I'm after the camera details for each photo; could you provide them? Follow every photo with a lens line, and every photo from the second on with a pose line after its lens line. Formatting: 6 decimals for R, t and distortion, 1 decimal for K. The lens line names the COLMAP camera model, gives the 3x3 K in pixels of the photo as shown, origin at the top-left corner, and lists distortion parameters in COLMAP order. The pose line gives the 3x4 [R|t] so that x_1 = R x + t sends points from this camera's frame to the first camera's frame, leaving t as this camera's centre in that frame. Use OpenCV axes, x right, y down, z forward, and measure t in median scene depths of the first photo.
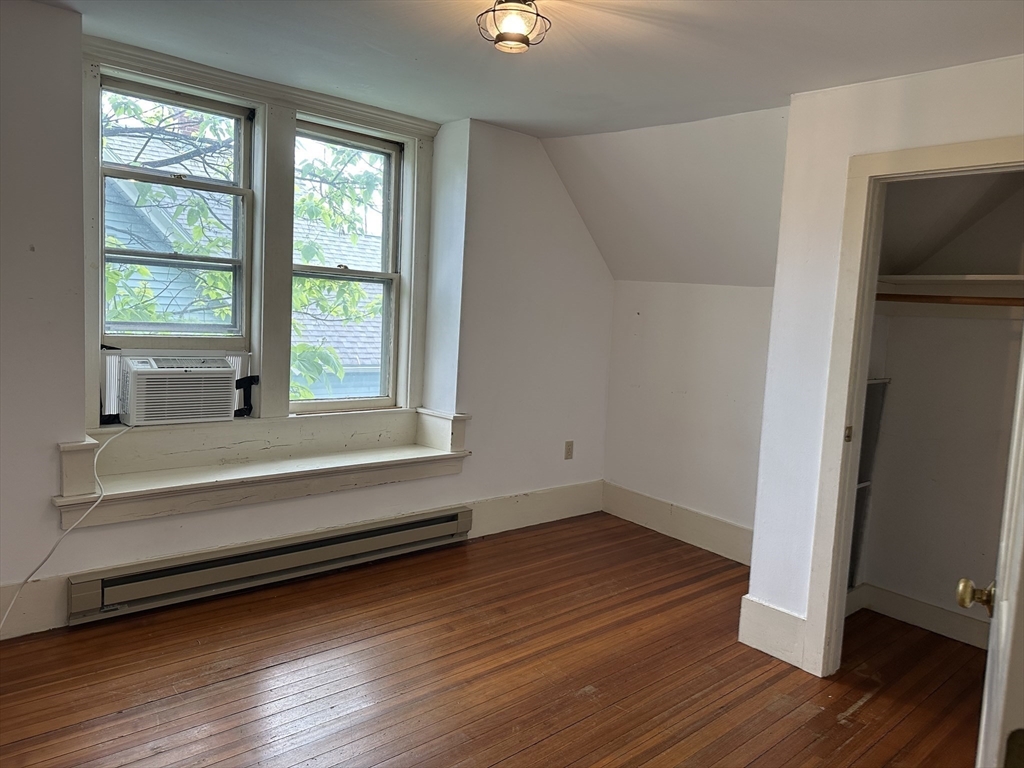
lens RADIAL K [[713.9, 0, 512.0], [0, 713.9, 376.6], [0, 0, 1]] dist [0.006715, 0.003234]
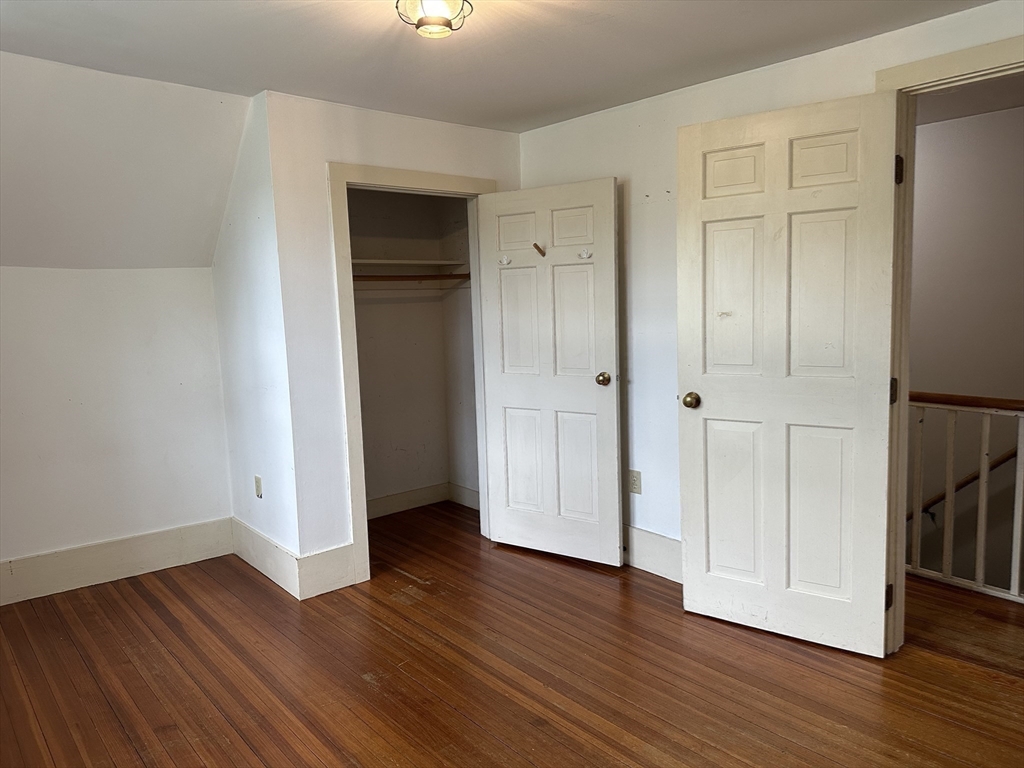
lens RADIAL K [[718.7, 0, 512.0], [0, 718.7, 384.0], [0, 0, 1]] dist [-0.003013, -0.001956]
pose [[0.006038, -0.178745, 0.983877, -0.700504], [0.126699, 0.976102, 0.176555, -0.101971], [-0.991923, 0.123591, 0.028541, 0.620997]]
